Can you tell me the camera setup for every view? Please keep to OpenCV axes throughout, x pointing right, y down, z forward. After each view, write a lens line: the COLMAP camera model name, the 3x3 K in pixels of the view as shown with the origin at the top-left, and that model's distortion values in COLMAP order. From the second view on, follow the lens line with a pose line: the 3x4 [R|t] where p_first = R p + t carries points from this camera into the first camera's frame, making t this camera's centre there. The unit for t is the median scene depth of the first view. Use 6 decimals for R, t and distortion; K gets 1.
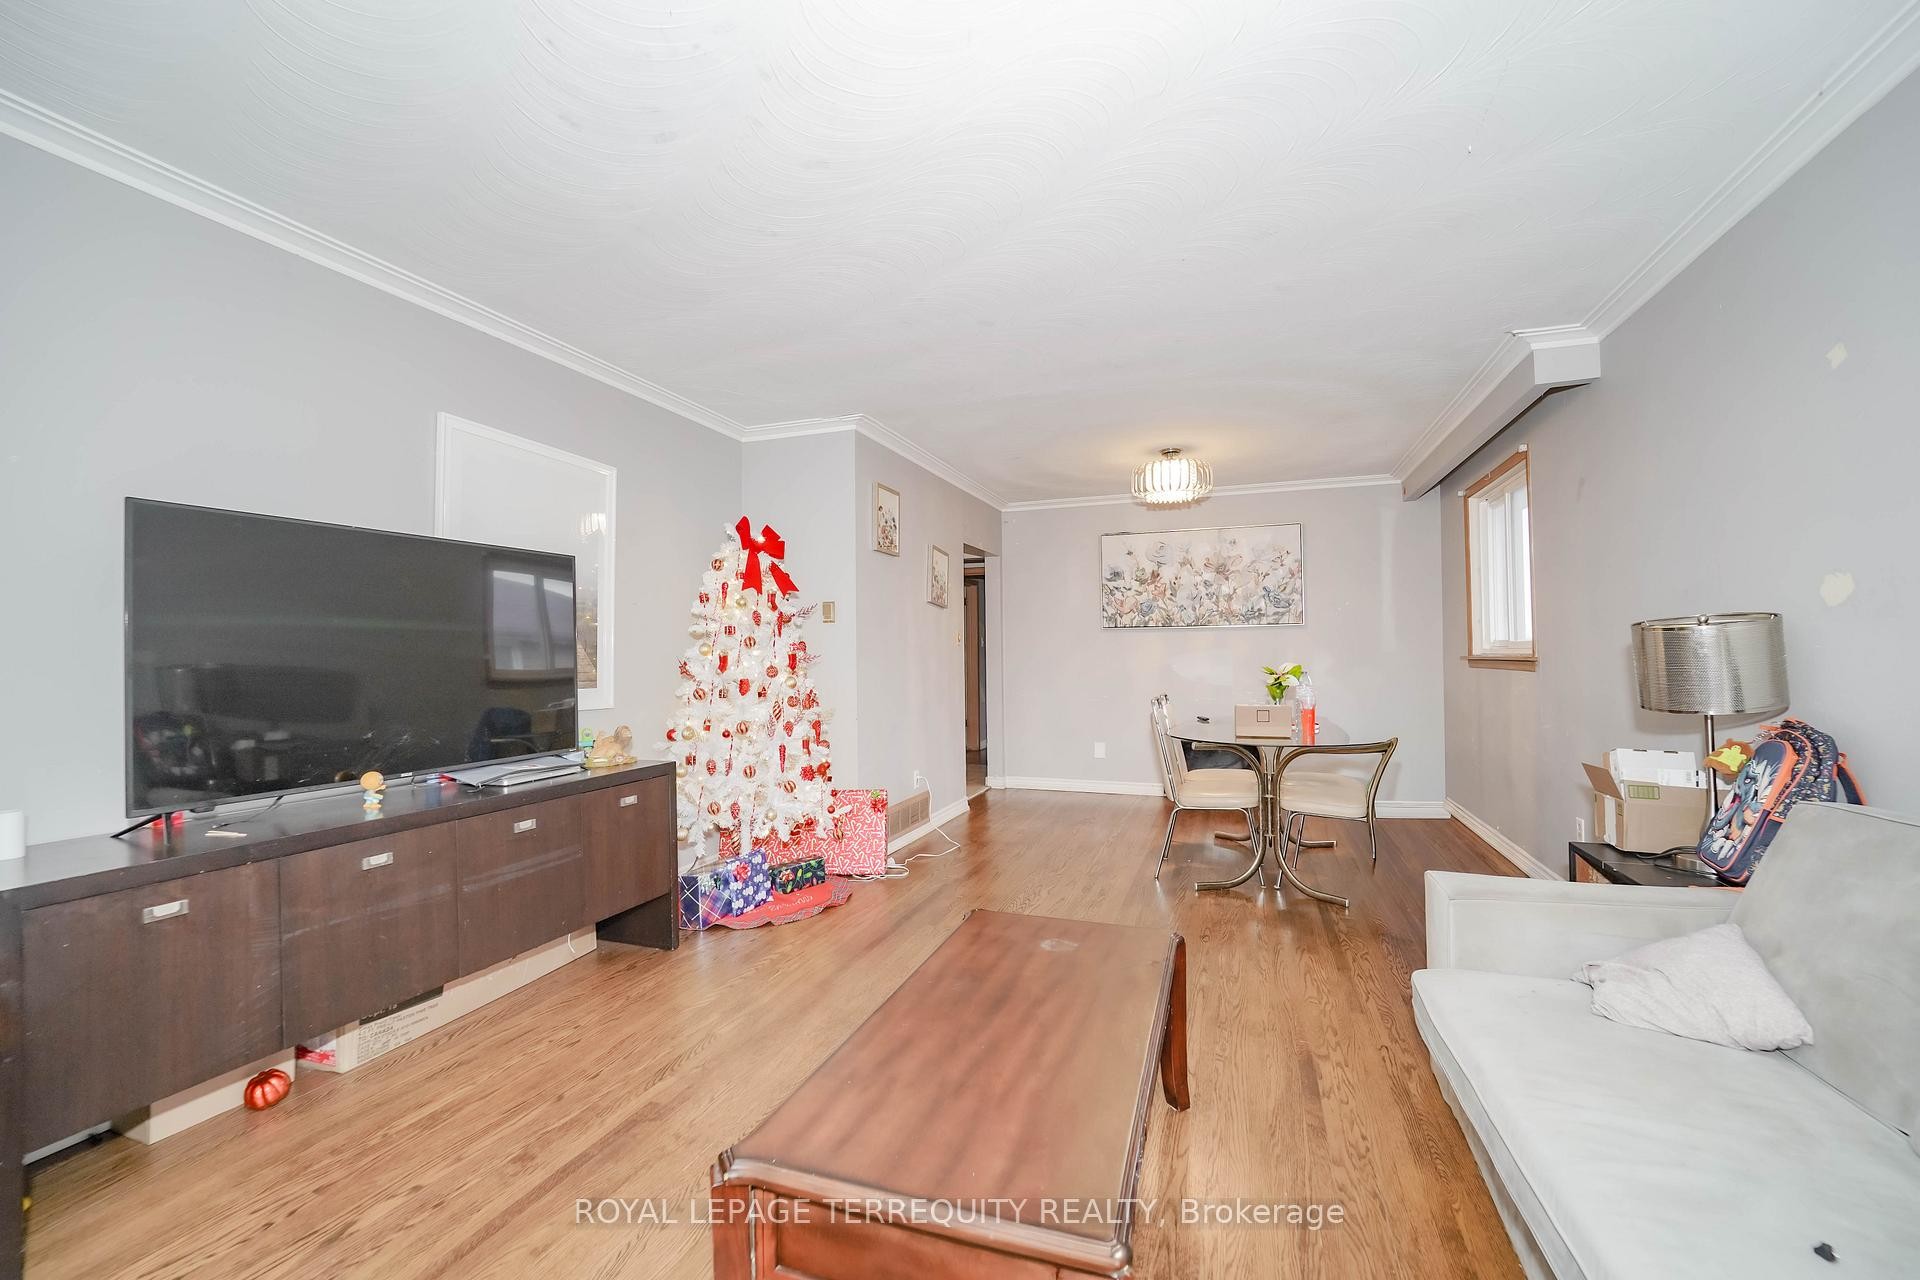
lens RADIAL K [[777.6, 0, 954.4], [0, 777.6, 638.0], [0, 0, 1]] dist [-0.013334, -0.001732]
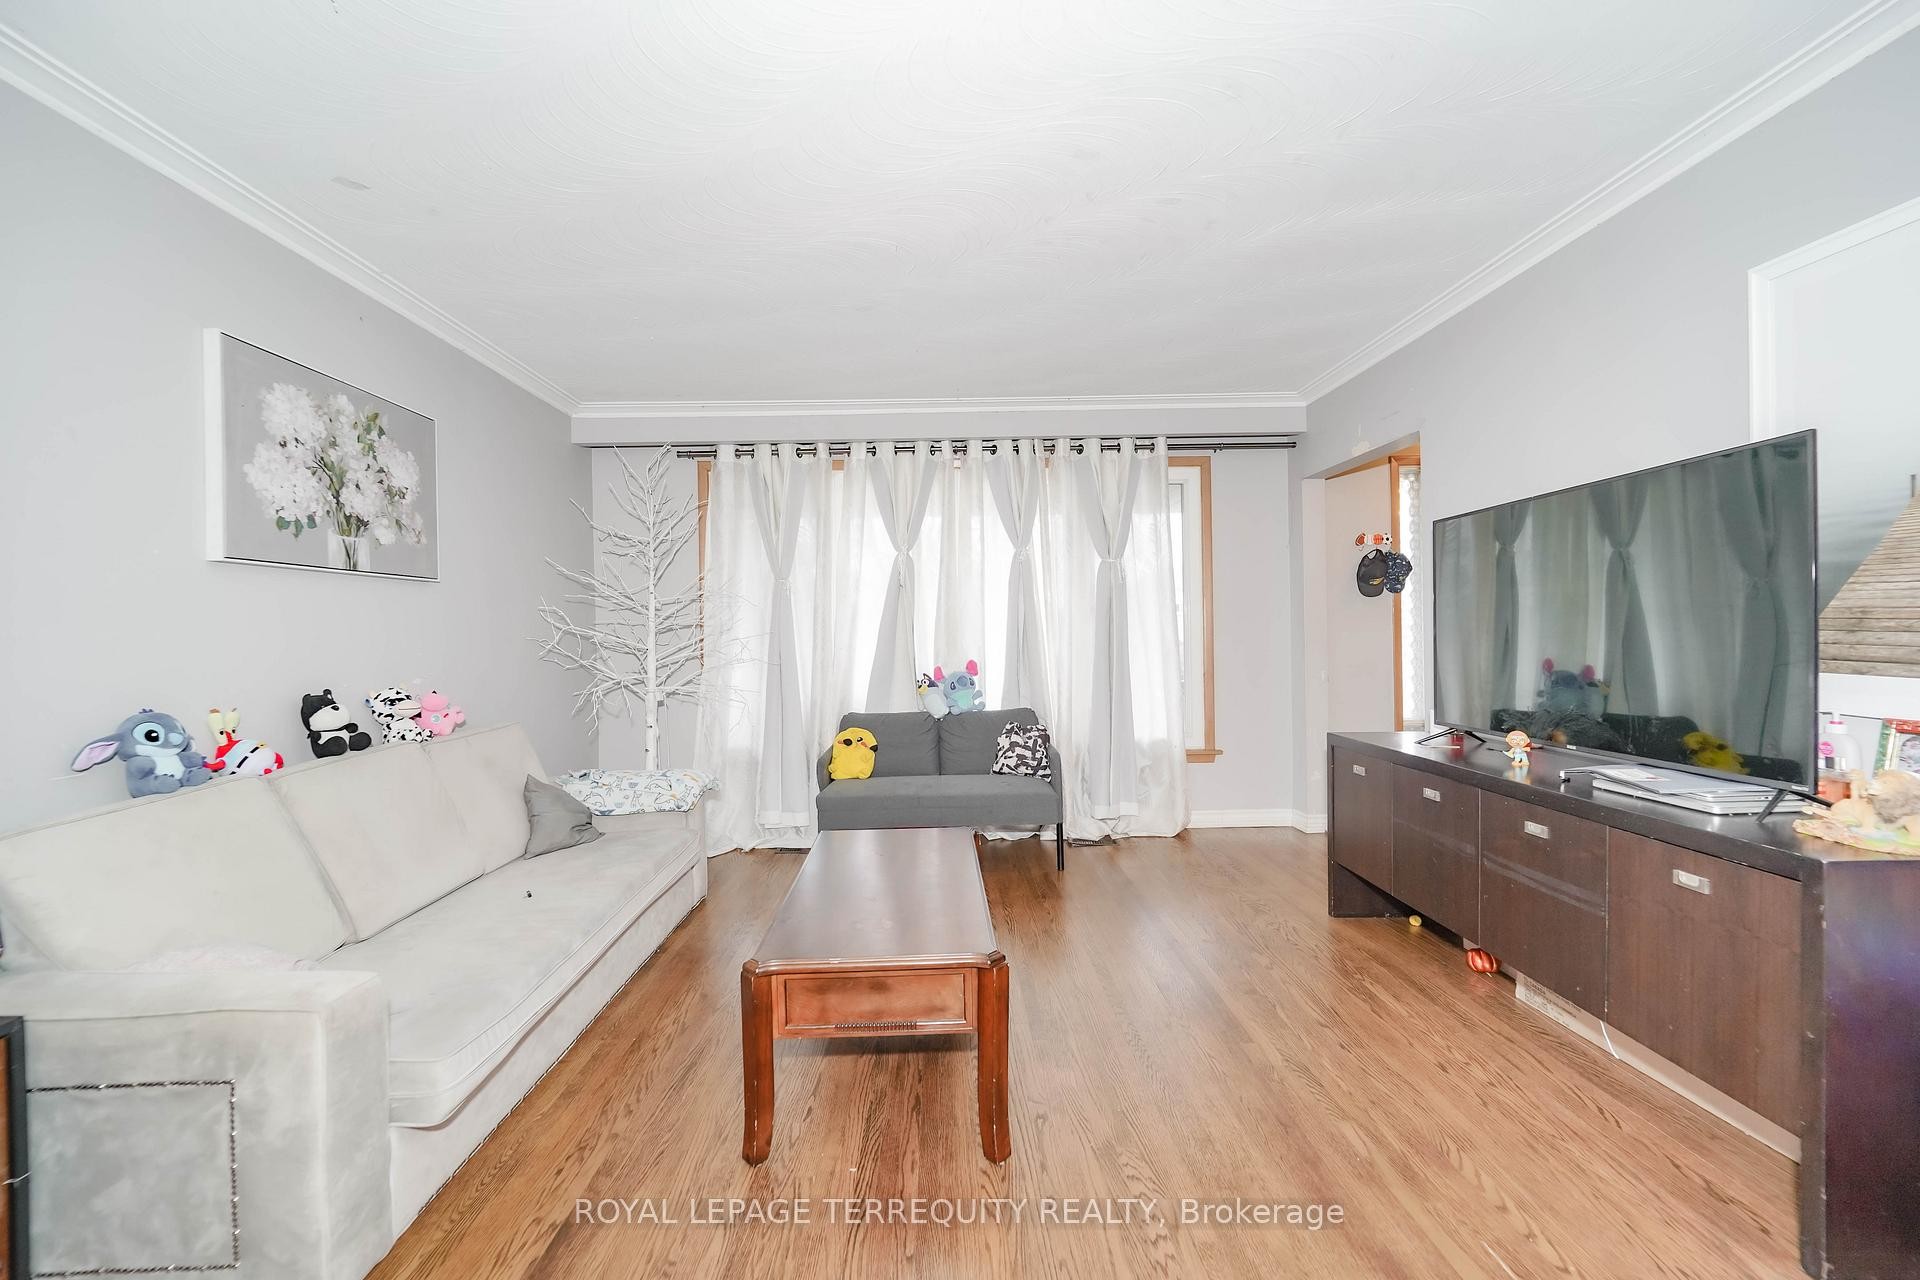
lens RADIAL K [[777.6, 0, 954.4], [0, 777.6, 638.0], [0, 0, 1]] dist [-0.013334, -0.001732]
pose [[-0.931277, 0.029025, -0.363154, 0.126273], [0.034644, 0.999359, -0.008968, 0.010784], [0.362661, -0.020932, -0.931686, 0.632883]]
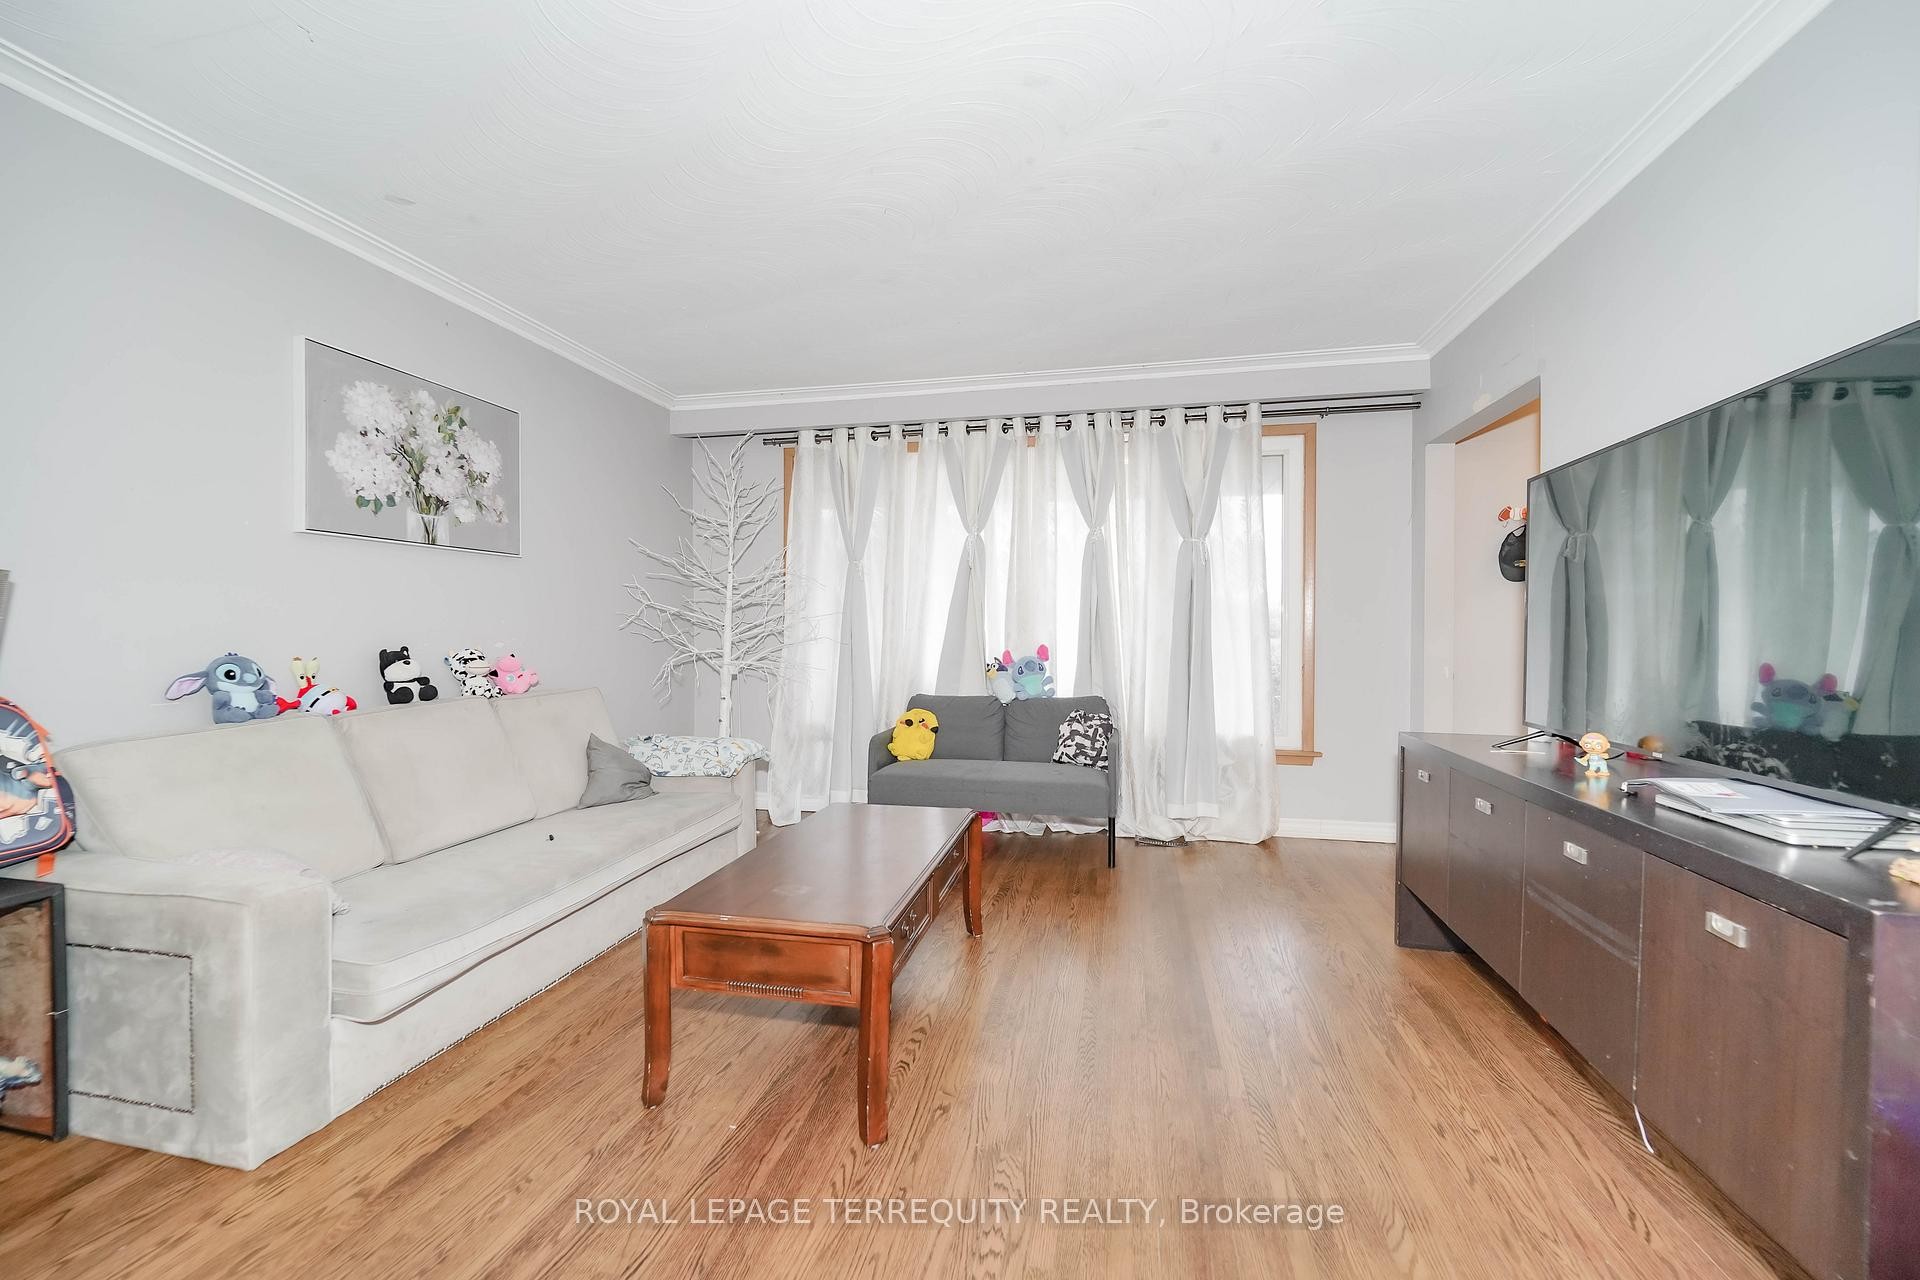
lens RADIAL K [[776.6, 0, 954.3], [0, 776.6, 641.4], [0, 0, 1]] dist [-0.010911, -0.003744]
pose [[-0.990535, 0.010101, -0.136889, 0.019588], [0.010941, 0.999926, -0.005387, 0.025860], [0.136825, -0.006834, -0.990572, 0.644921]]
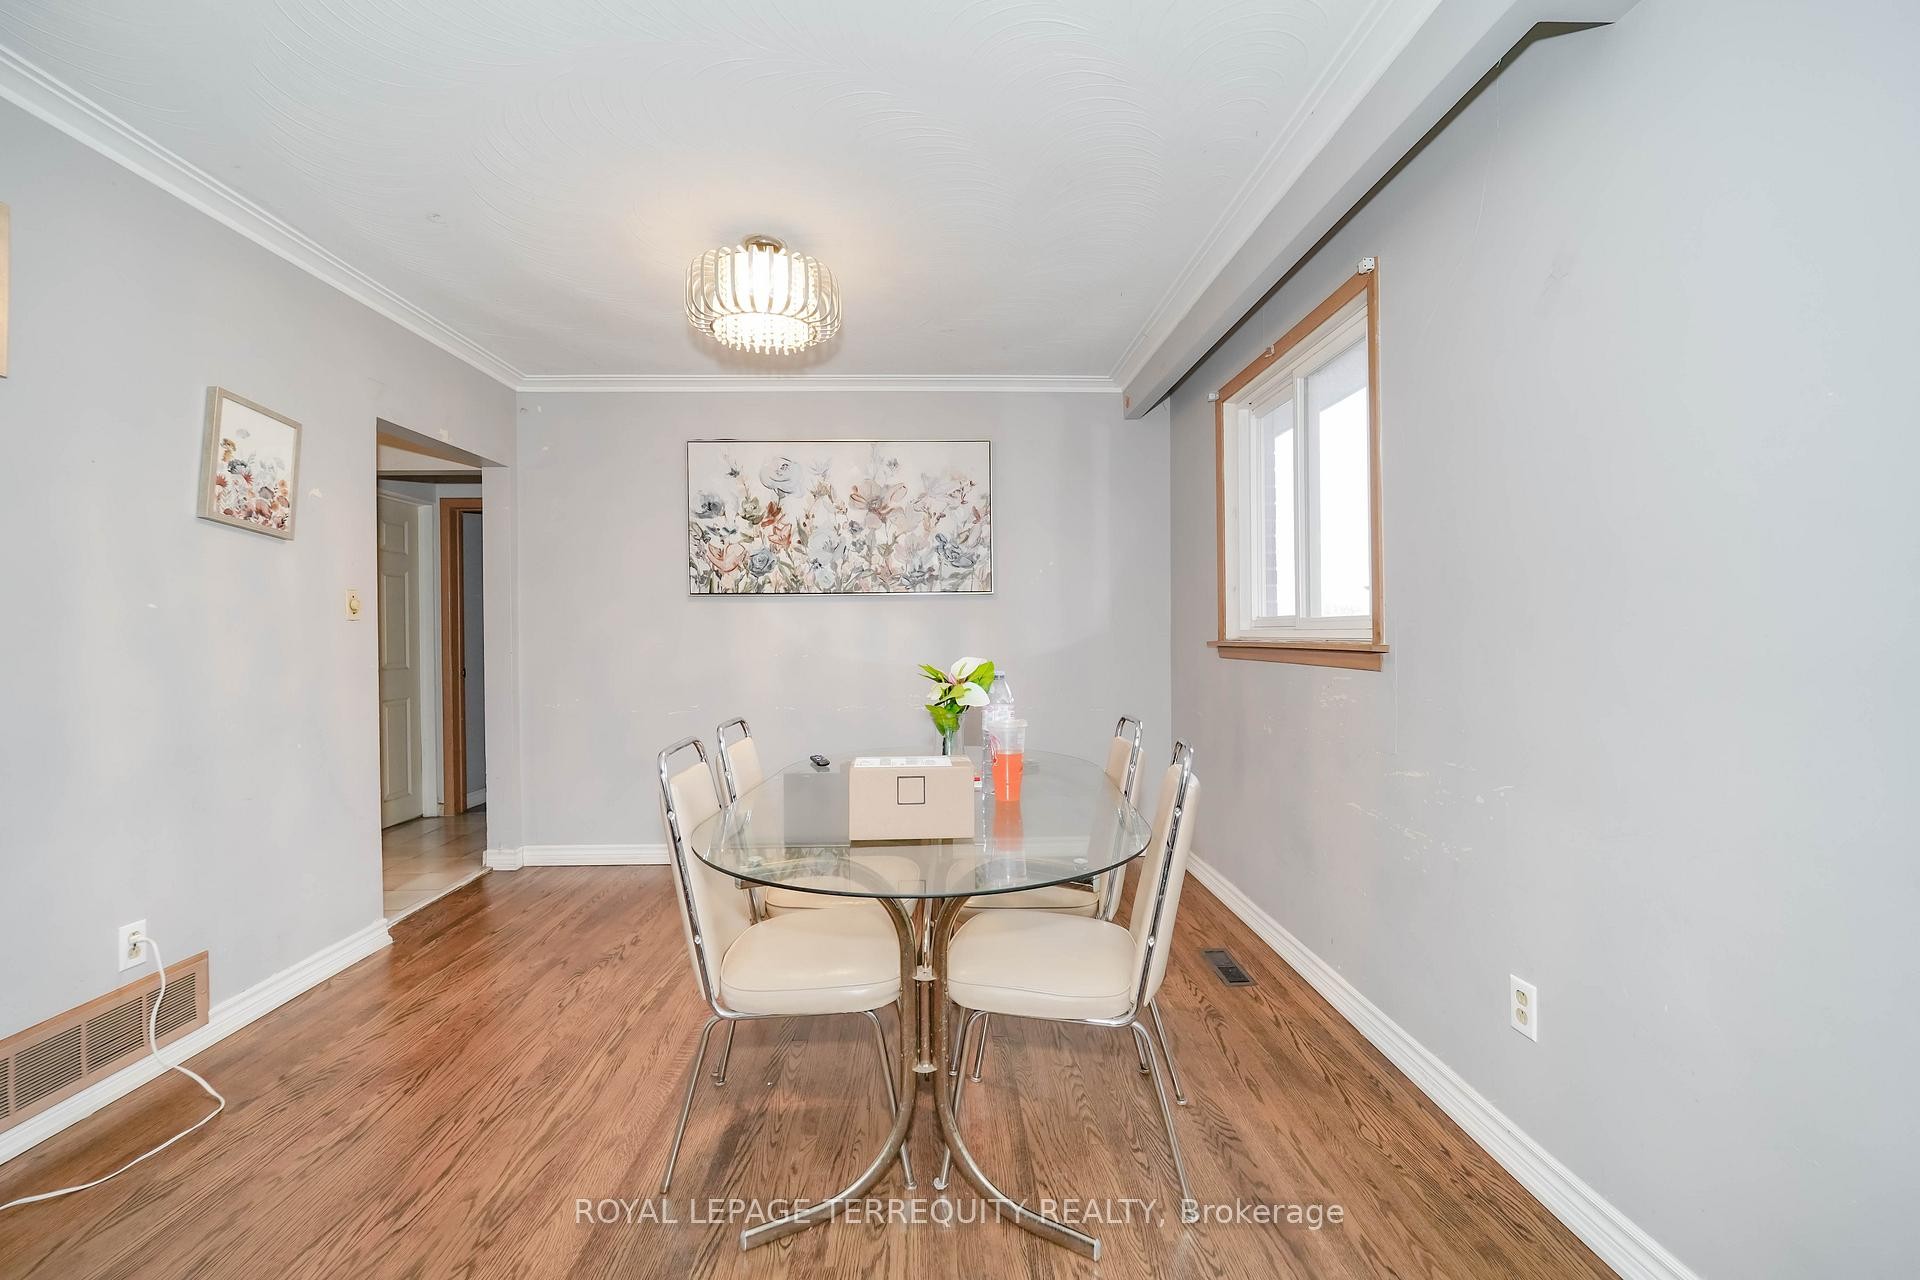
lens RADIAL K [[777.3, 0, 956.9], [0, 777.3, 635.5], [0, 0, 1]] dist [-0.012284, -0.004540]
pose [[0.926548, -0.000792, 0.376177, 0.169413], [-0.007373, 0.999767, 0.020265, 0.005824], [-0.376105, -0.021551, 0.926326, 0.389142]]
